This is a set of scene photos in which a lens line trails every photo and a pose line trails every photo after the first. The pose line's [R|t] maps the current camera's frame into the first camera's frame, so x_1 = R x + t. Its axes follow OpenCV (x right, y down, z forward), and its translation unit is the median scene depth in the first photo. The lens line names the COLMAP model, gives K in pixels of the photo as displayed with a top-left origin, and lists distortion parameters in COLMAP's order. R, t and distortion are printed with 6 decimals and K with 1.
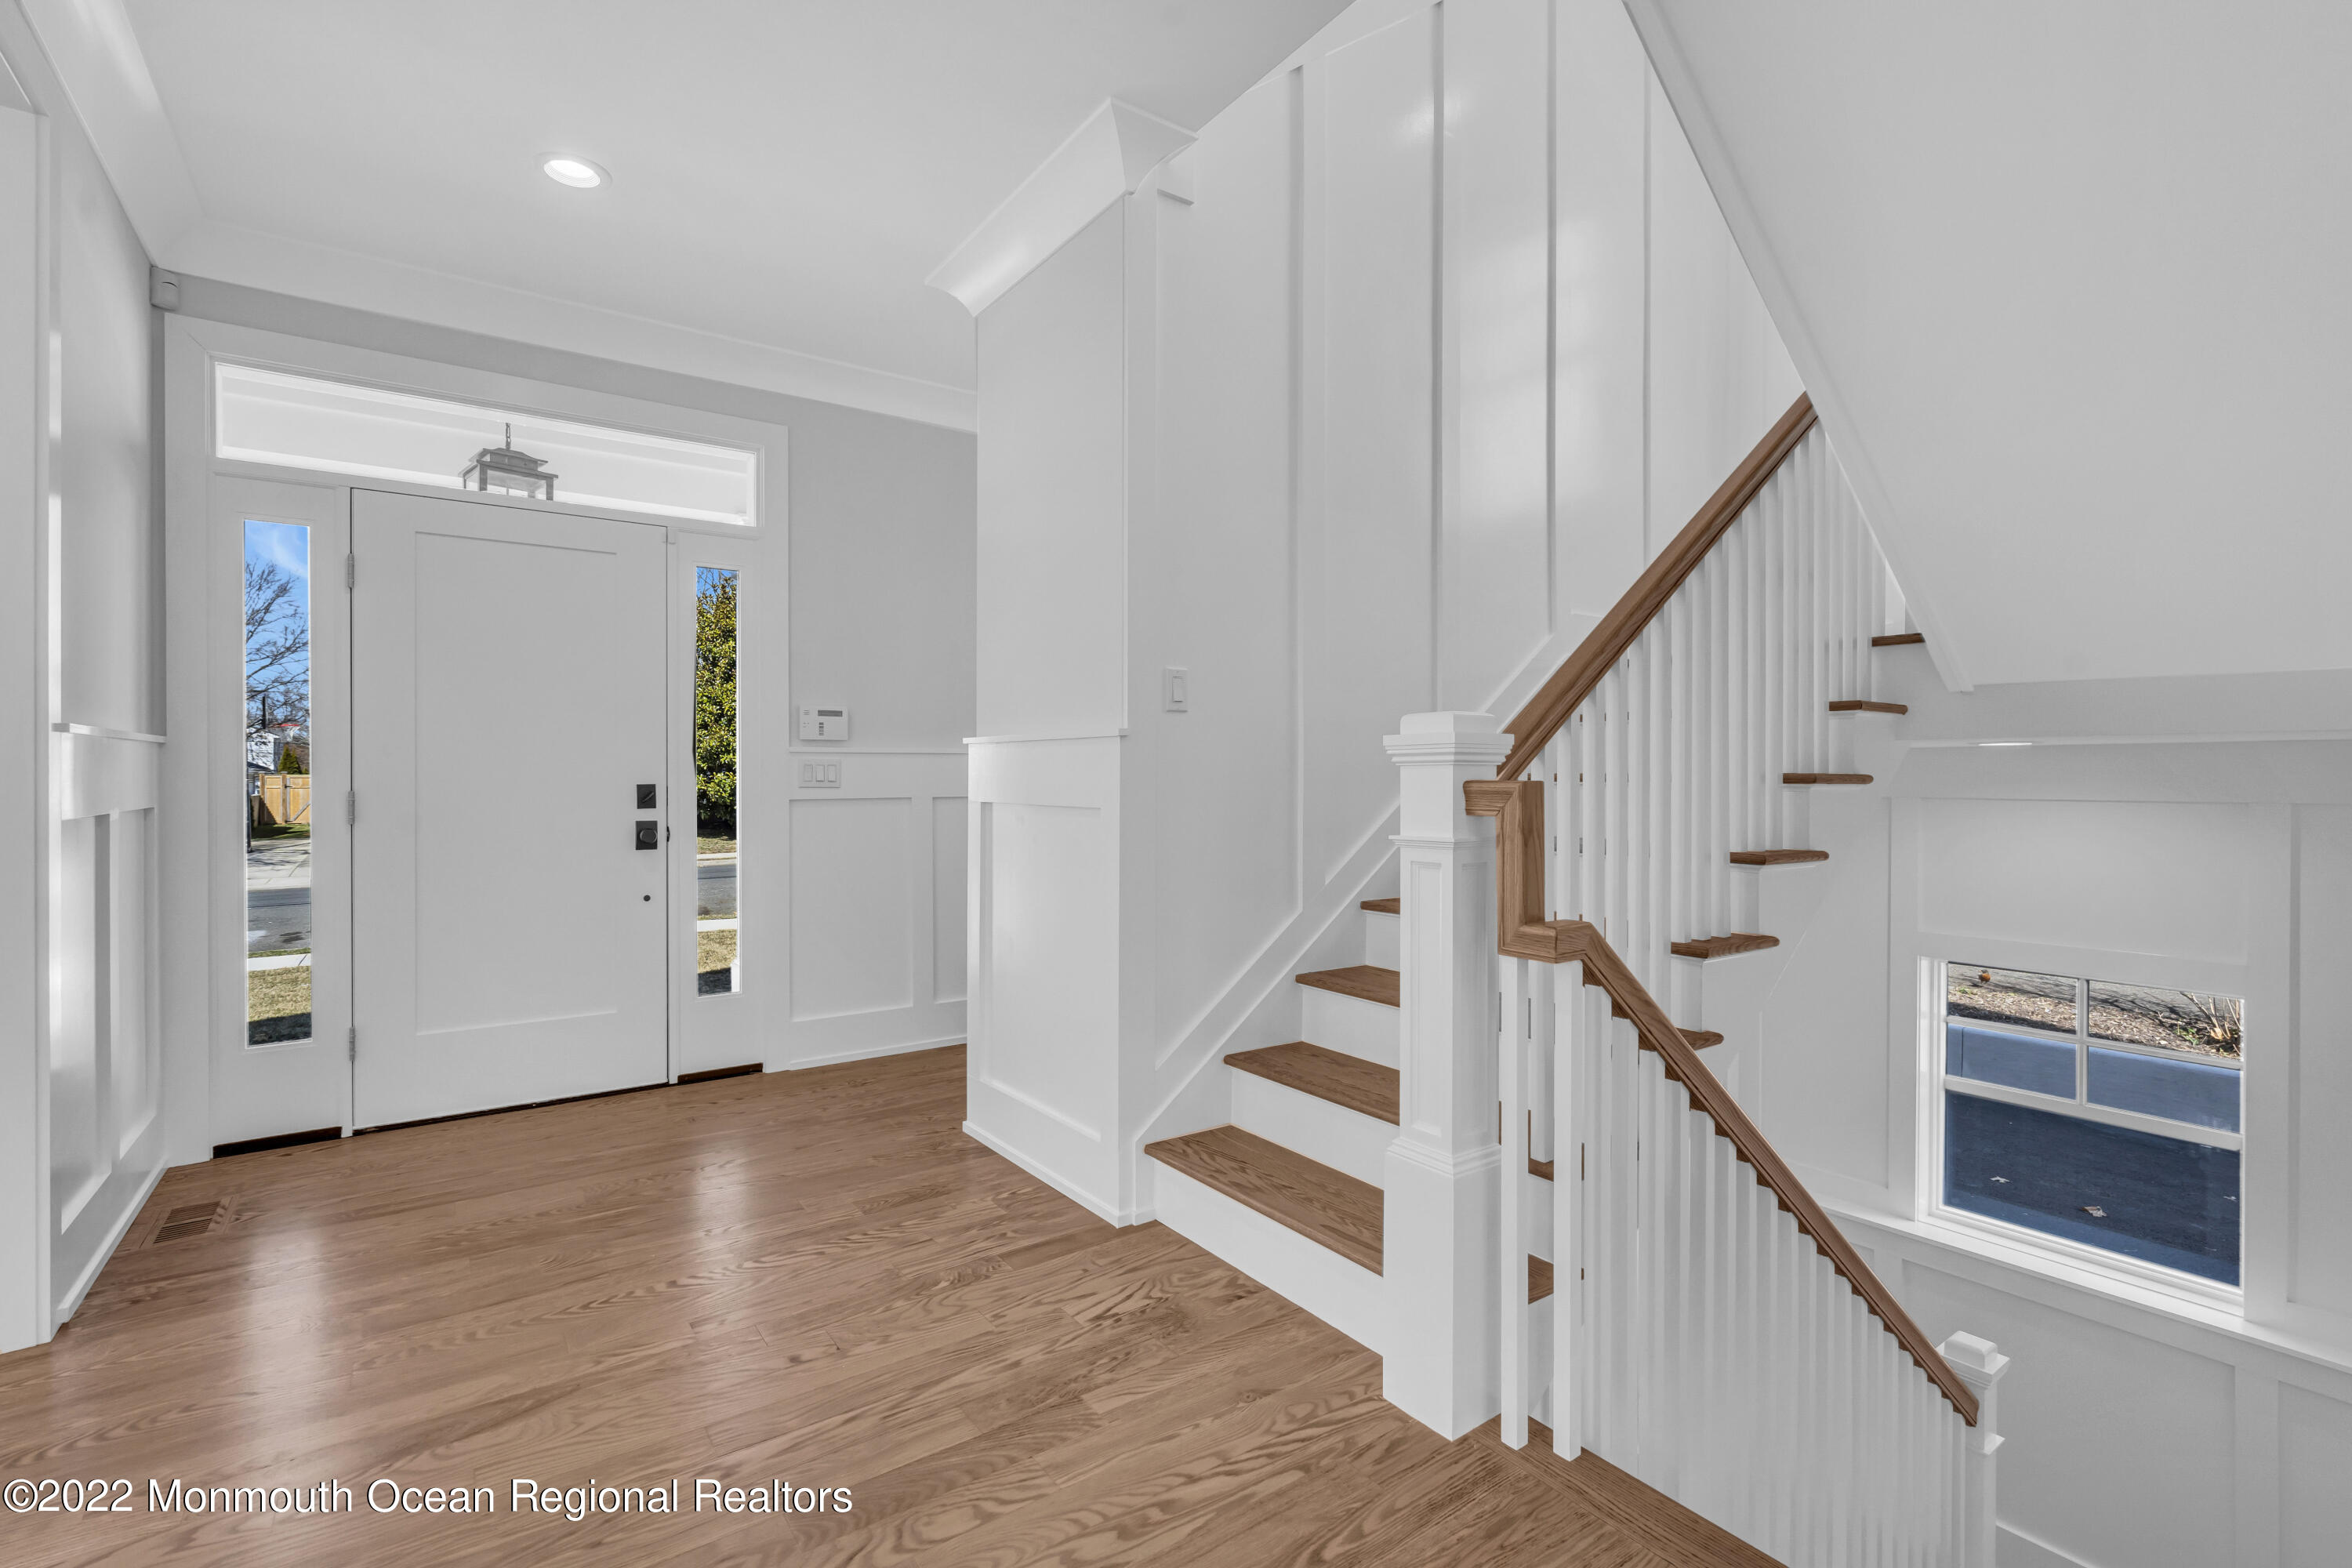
lens RADIAL K [[1063.9, 0, 1169.3], [0, 1063.9, 784.0], [0, 0, 1]] dist [-0.002917, 0.001903]
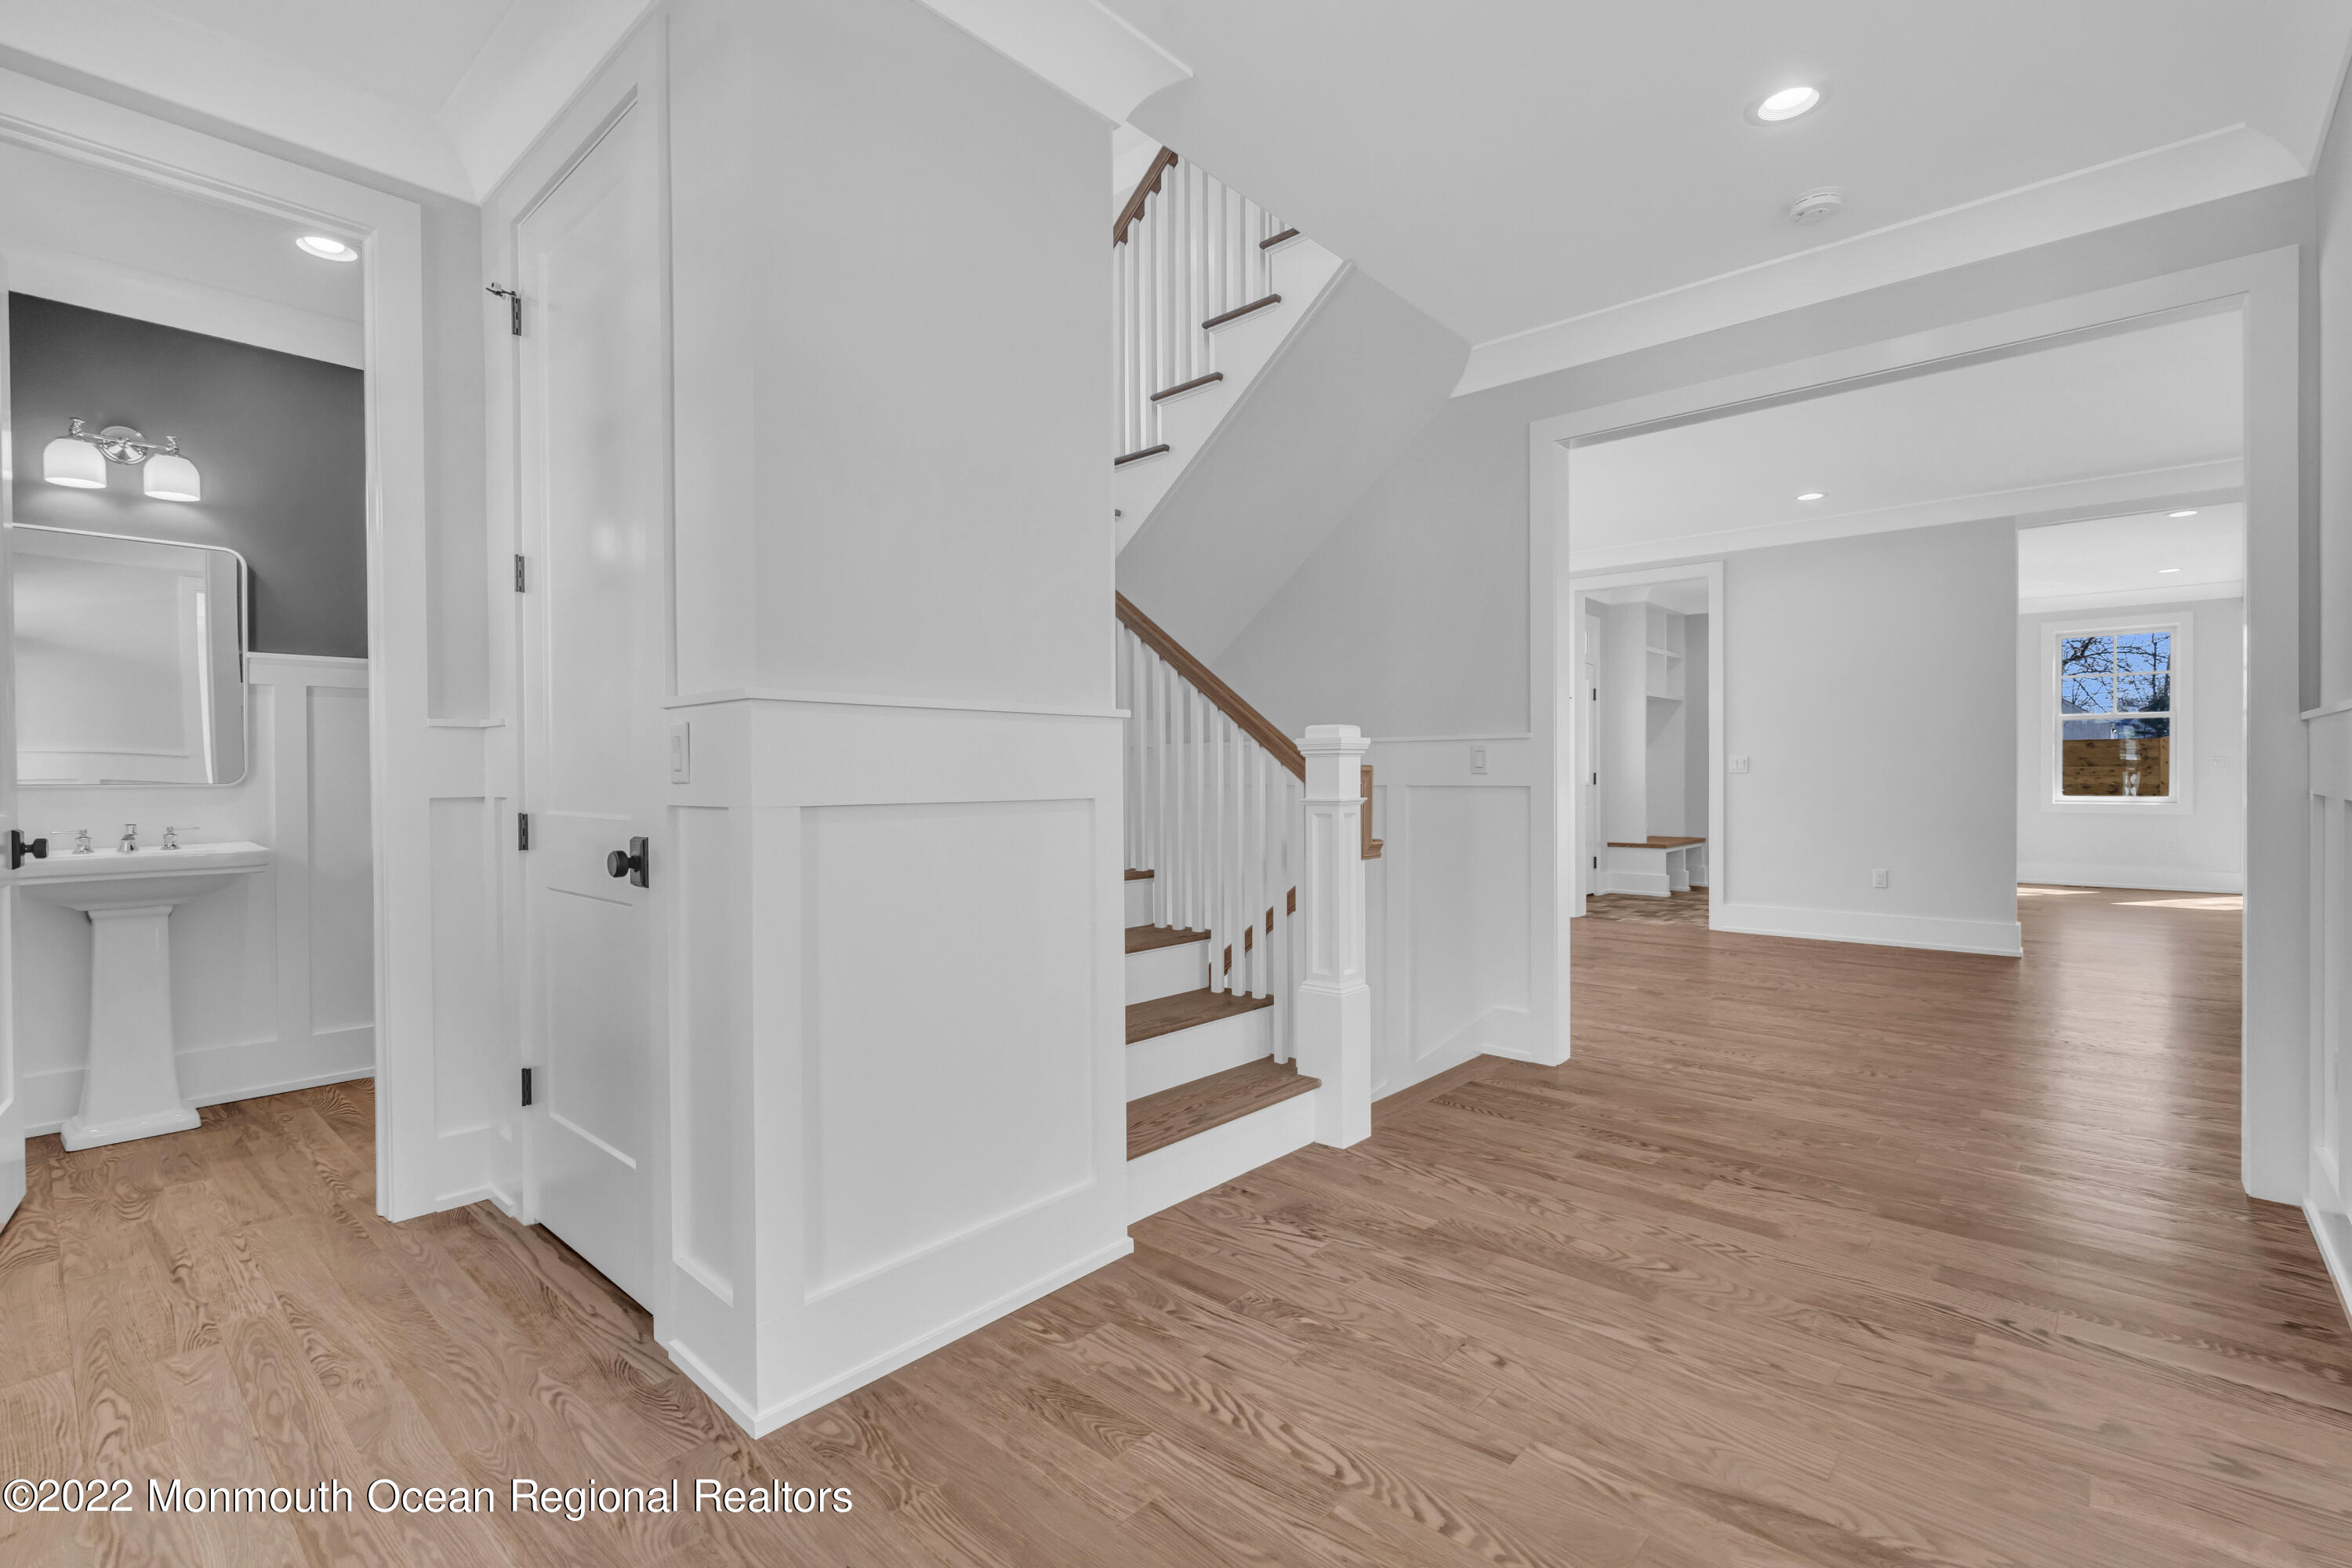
lens RADIAL K [[1063.9, 0, 1166.4], [0, 1063.9, 787.7], [0, 0, 1]] dist [-0.002917, 0.001903]
pose [[-0.218304, -0.009615, 0.975833, -1.183512], [0.013497, 0.999826, 0.012871, 0.004666], [-0.975787, 0.015981, -0.218137, 1.452223]]
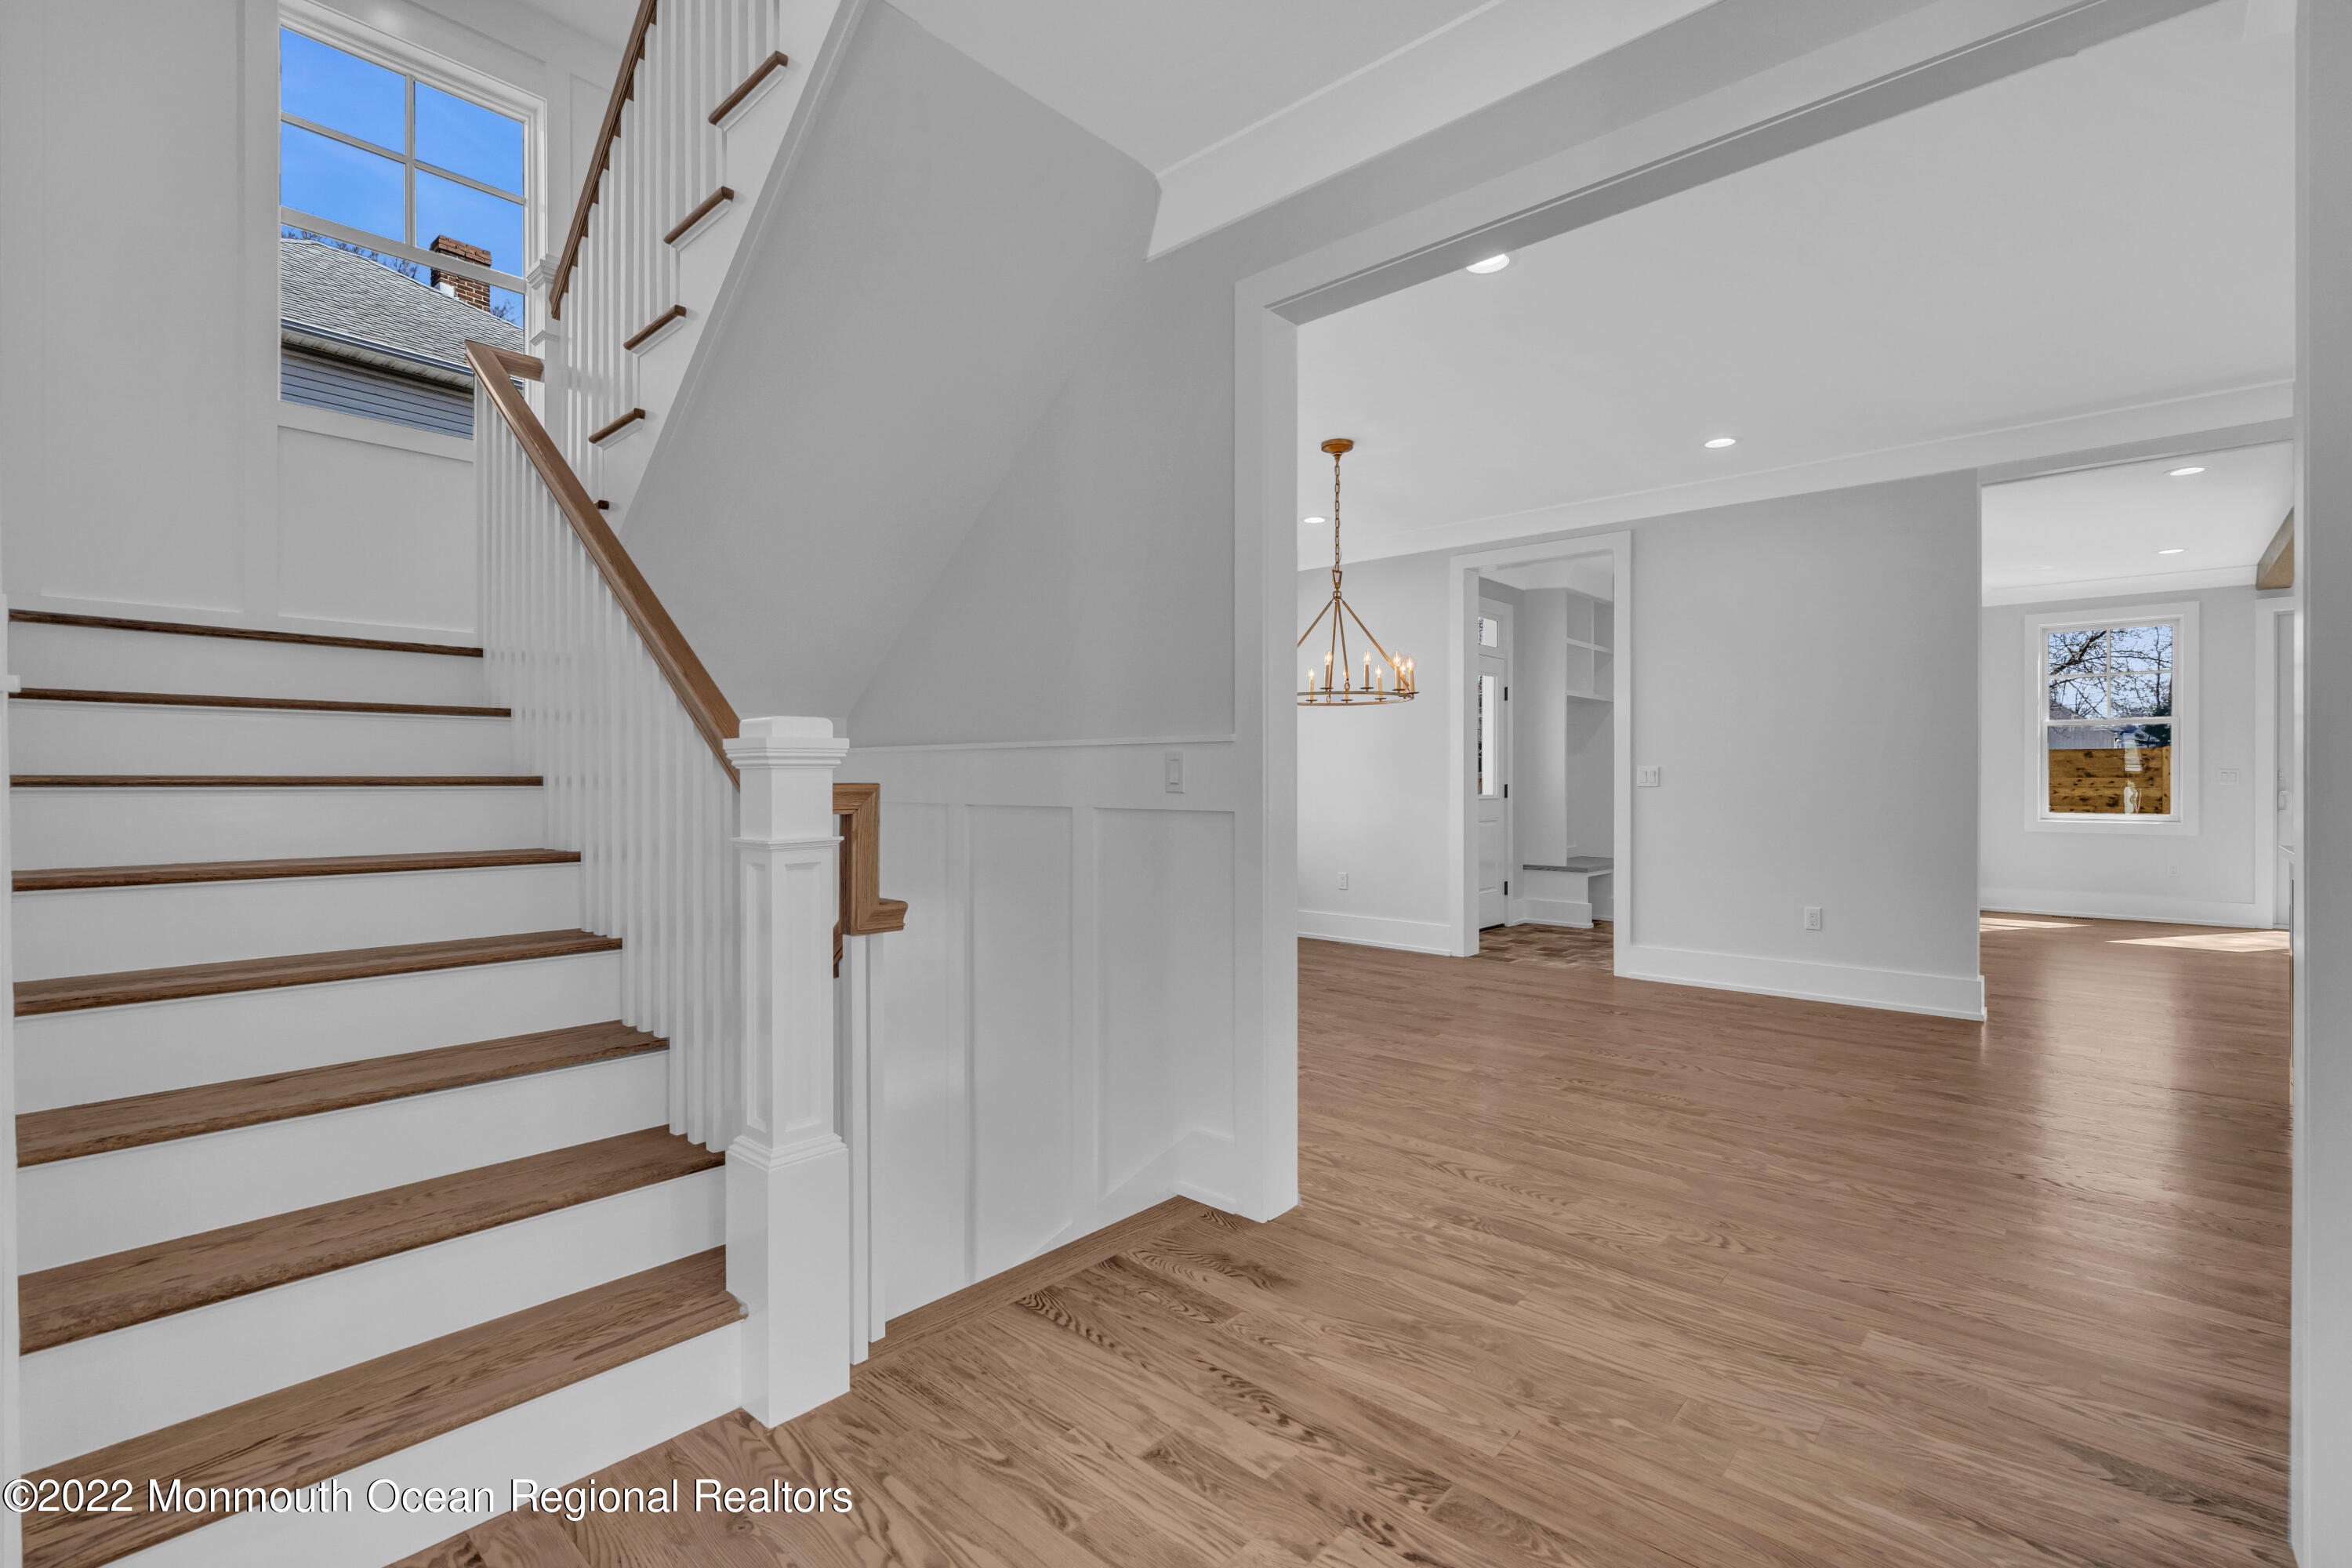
lens RADIAL K [[1063.9, 0, 1164.8], [0, 1063.9, 783.2], [0, 0, 1]] dist [-0.002917, 0.001903]
pose [[-0.214792, -0.001596, 0.976659, -0.732931], [0.008903, 0.999954, 0.003592, -0.004641], [-0.976619, 0.009467, -0.214768, 0.771836]]
